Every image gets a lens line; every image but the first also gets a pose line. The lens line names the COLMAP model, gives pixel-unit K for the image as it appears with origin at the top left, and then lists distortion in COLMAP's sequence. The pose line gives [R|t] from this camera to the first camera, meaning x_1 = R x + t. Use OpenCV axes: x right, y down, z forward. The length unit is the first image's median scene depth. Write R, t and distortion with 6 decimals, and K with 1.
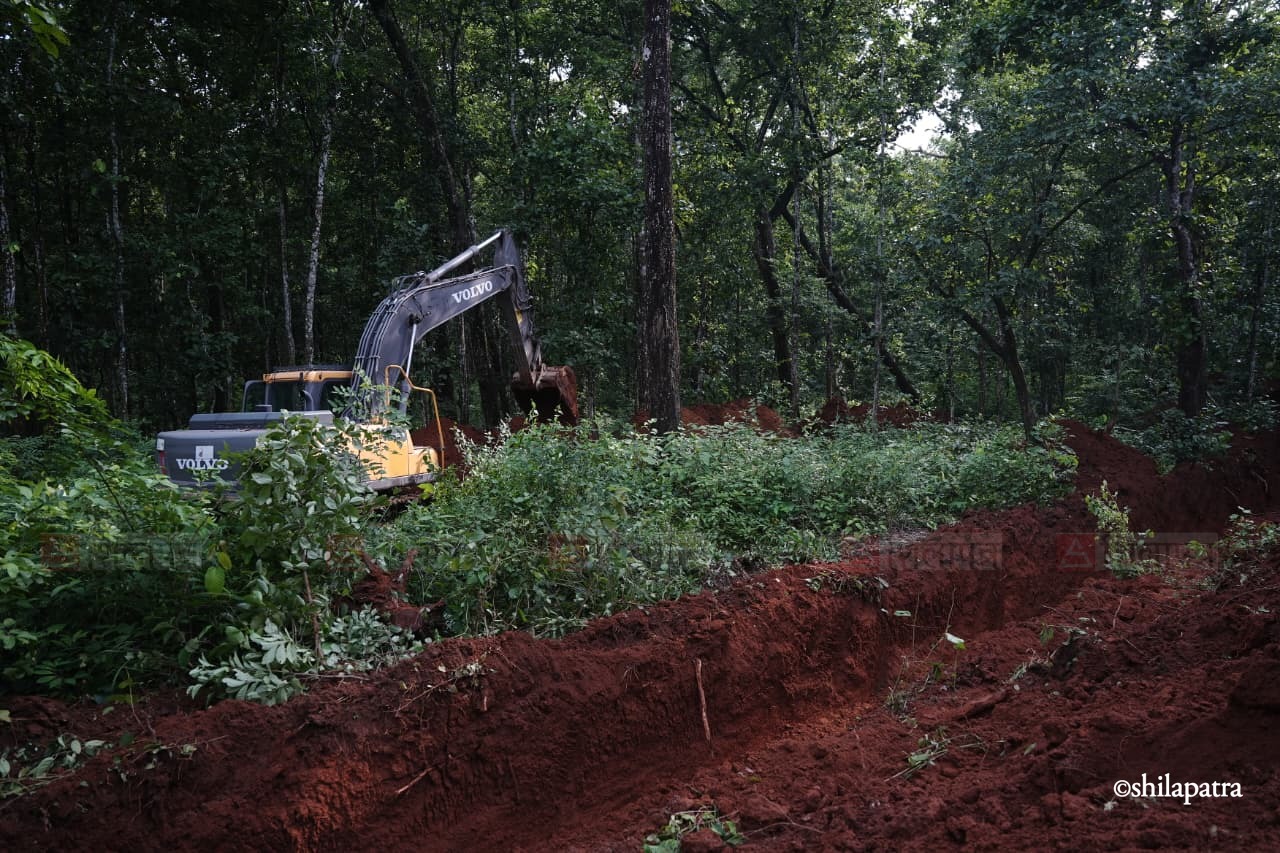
lens RADIAL K [[931.3, 0, 713.9], [0, 931.3, 380.3], [0, 0, 1]] dist [-0.142335, 0.102675]
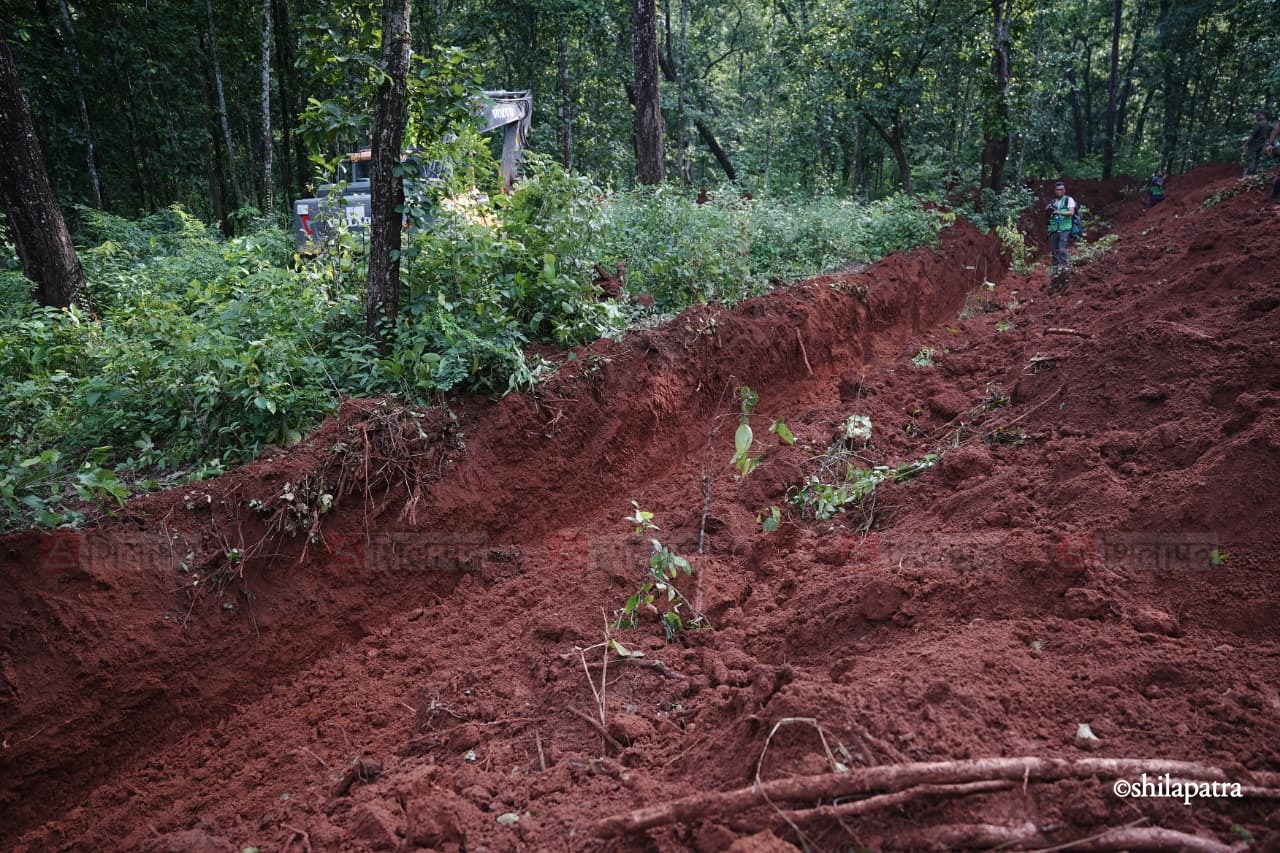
lens RADIAL K [[931.3, 0, 713.9], [0, 931.3, 380.3], [0, 0, 1]] dist [-0.142335, 0.102675]
pose [[0.955459, -0.069980, 0.286708, -0.511620], [0.013378, 0.980752, 0.194801, 0.071519], [-0.294821, -0.182289, 0.938004, -0.371201]]
